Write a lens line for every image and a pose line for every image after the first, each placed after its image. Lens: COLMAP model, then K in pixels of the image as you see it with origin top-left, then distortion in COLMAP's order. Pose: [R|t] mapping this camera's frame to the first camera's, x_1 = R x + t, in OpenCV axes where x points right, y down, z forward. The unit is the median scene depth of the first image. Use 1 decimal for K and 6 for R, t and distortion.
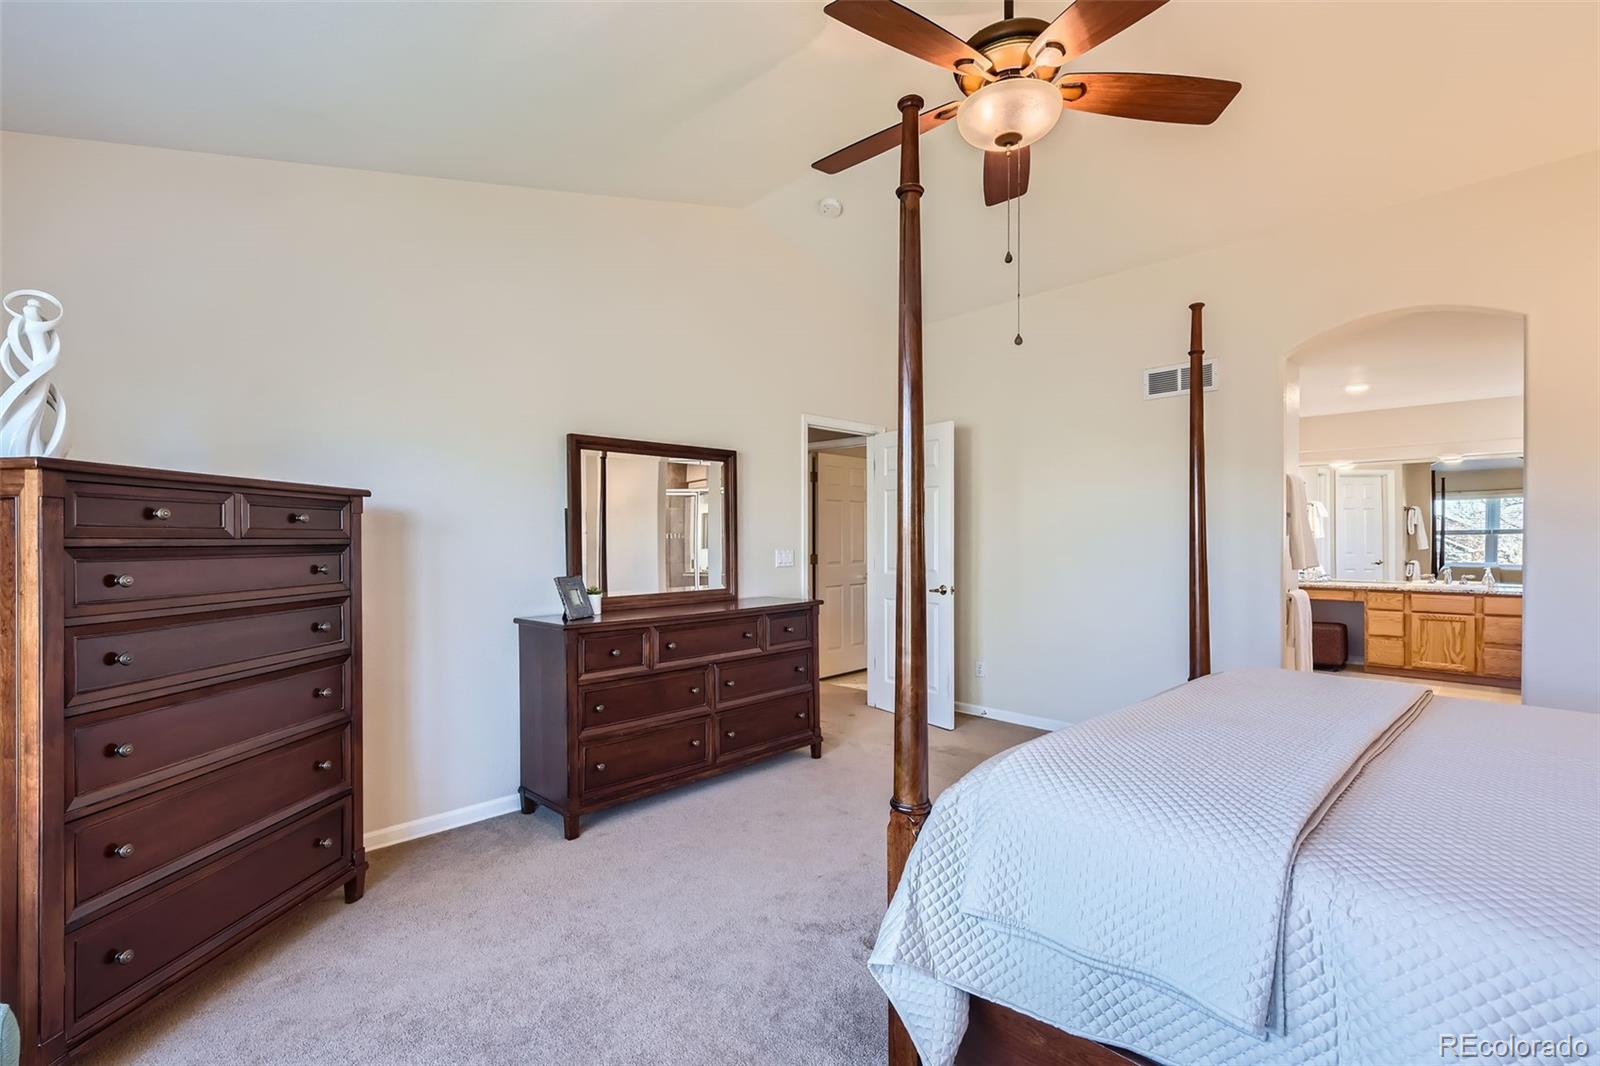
lens RADIAL K [[726.6, 0, 801.8], [0, 726.6, 542.2], [0, 0, 1]] dist [0.009242, -0.000795]
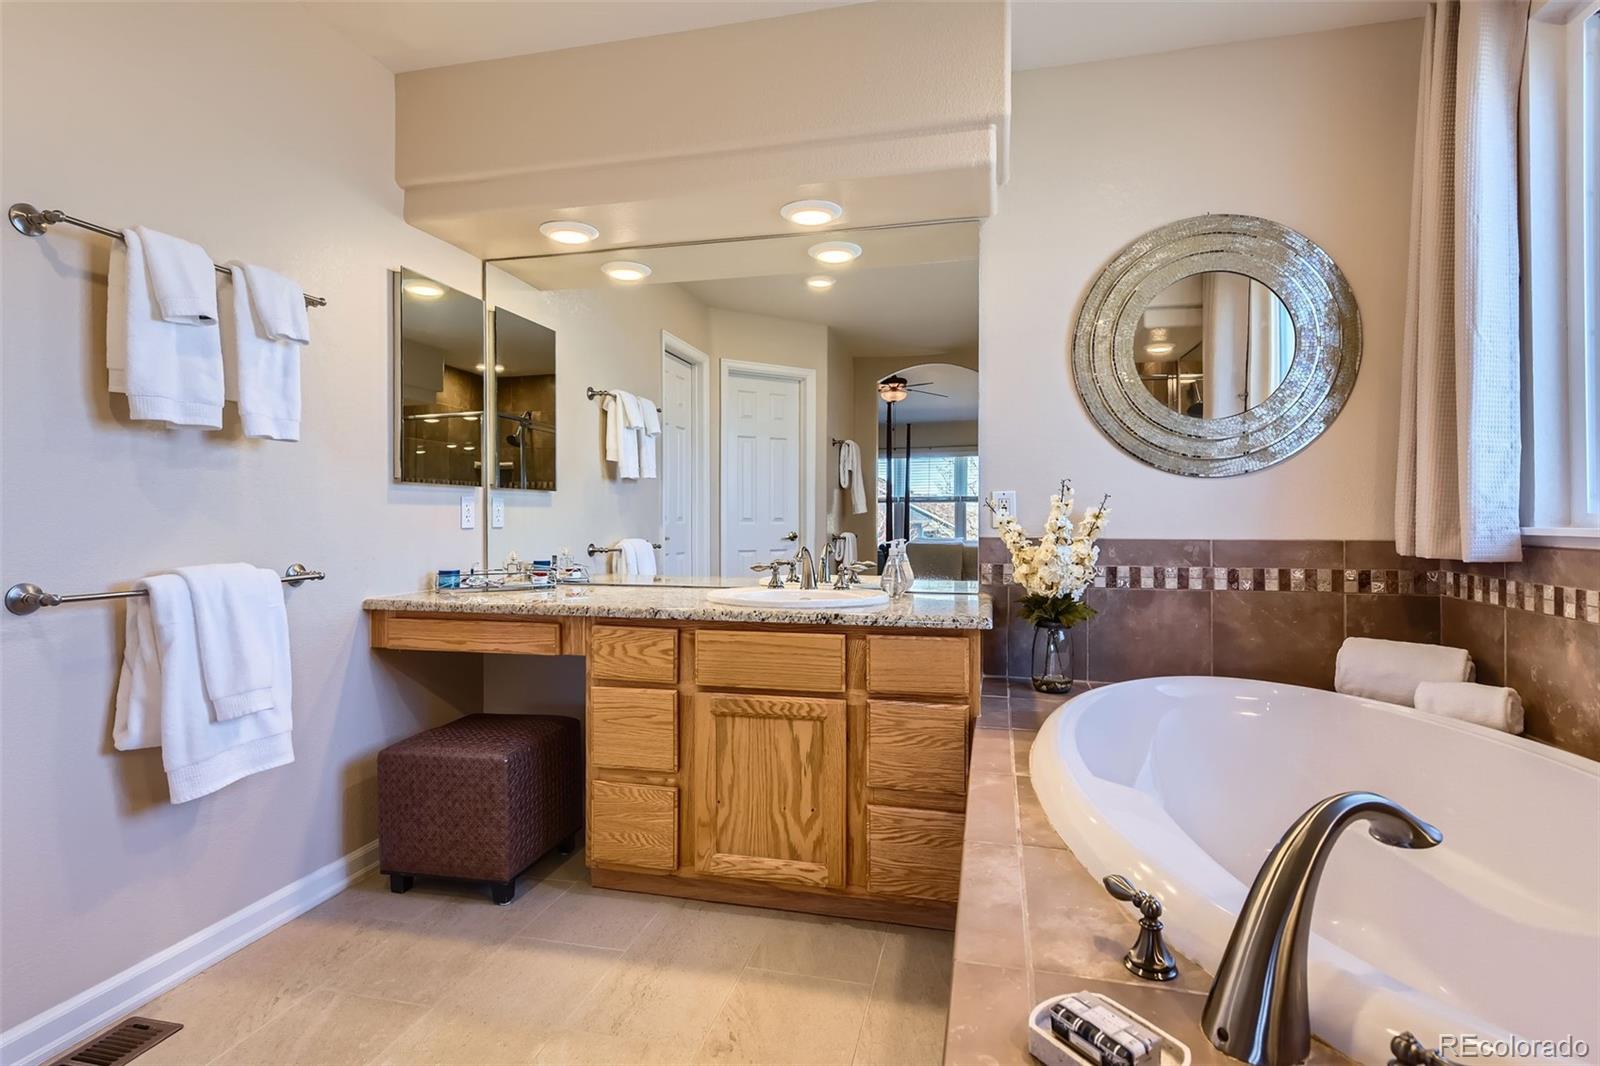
lens RADIAL K [[800.6, 0, 796.5], [0, 800.6, 523.6], [0, 0, 1]] dist [0.003901, 0.000256]
pose [[0.857906, -0.004938, 0.513783, 0.698117], [0.004256, 0.999988, 0.002504, 0.026552], [-0.513789, 0.000038, 0.857917, 0.693205]]
